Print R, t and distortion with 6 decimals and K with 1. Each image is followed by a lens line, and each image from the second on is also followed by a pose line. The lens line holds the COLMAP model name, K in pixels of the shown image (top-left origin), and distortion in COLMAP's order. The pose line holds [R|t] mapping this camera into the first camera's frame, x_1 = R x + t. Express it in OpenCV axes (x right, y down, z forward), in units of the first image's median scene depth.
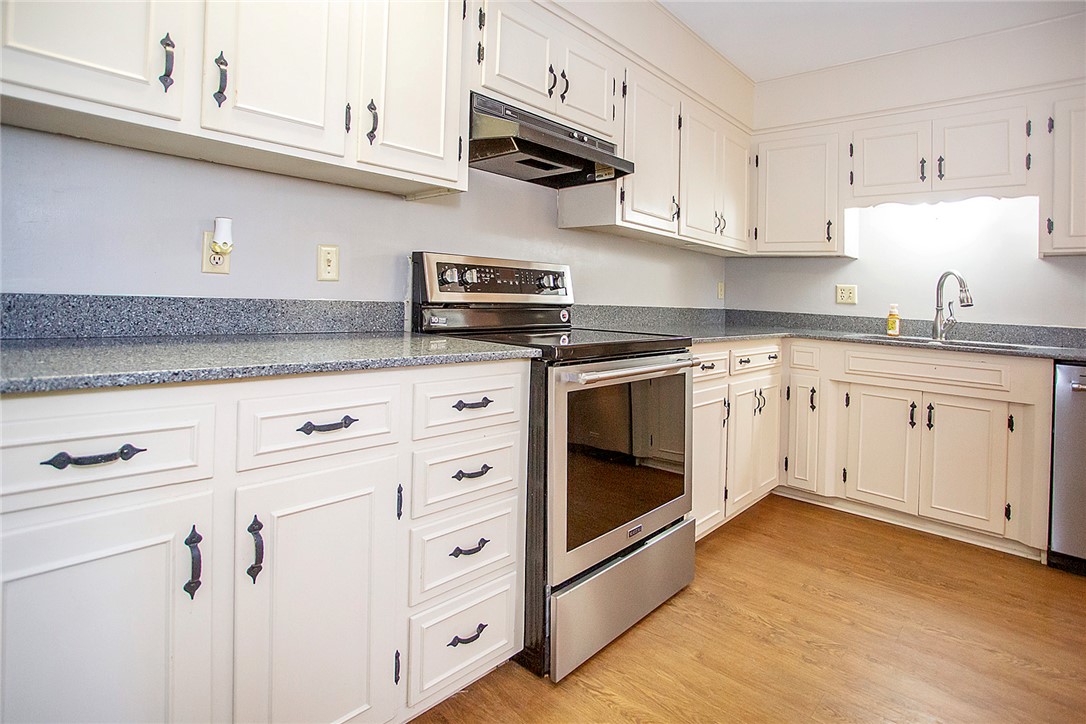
lens RADIAL K [[552.5, 0, 606.1], [0, 552.5, 301.0], [0, 0, 1]] dist [-0.031130, 0.008451]
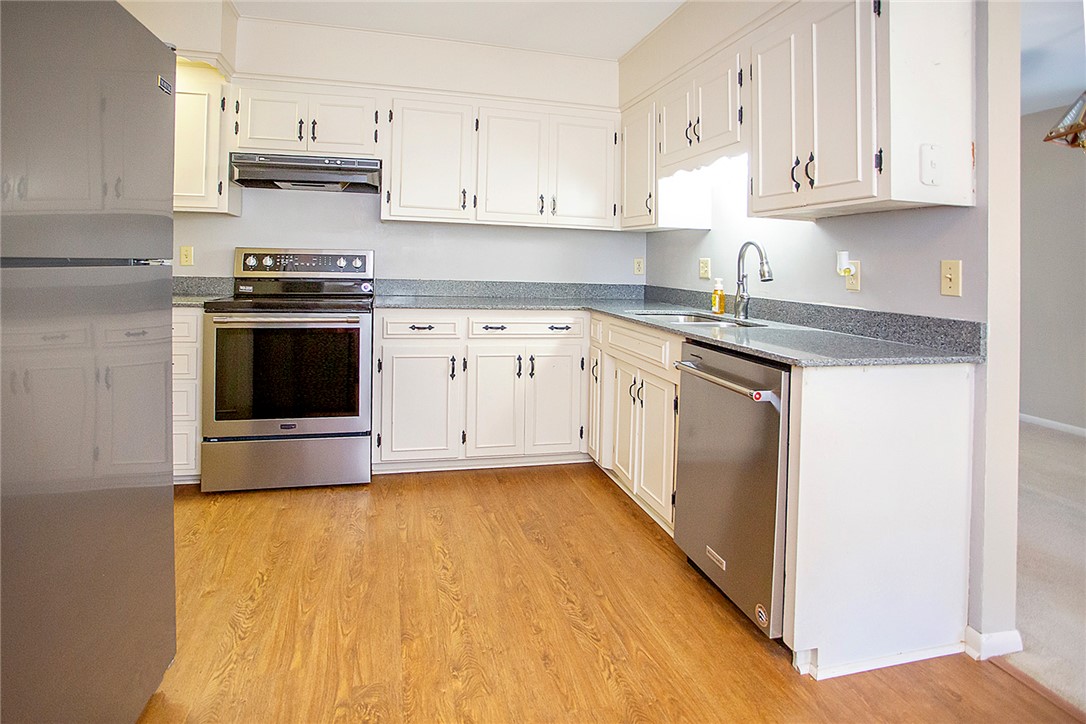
lens RADIAL K [[552.5, 0, 482.1], [0, 552.5, 275.4], [0, 0, 1]] dist [-0.031130, 0.008451]
pose [[0.823034, -0.006788, -0.567952, 1.074382], [0.002189, 0.999959, -0.008778, 0.011416], [0.567988, 0.005981, 0.823015, 0.039629]]
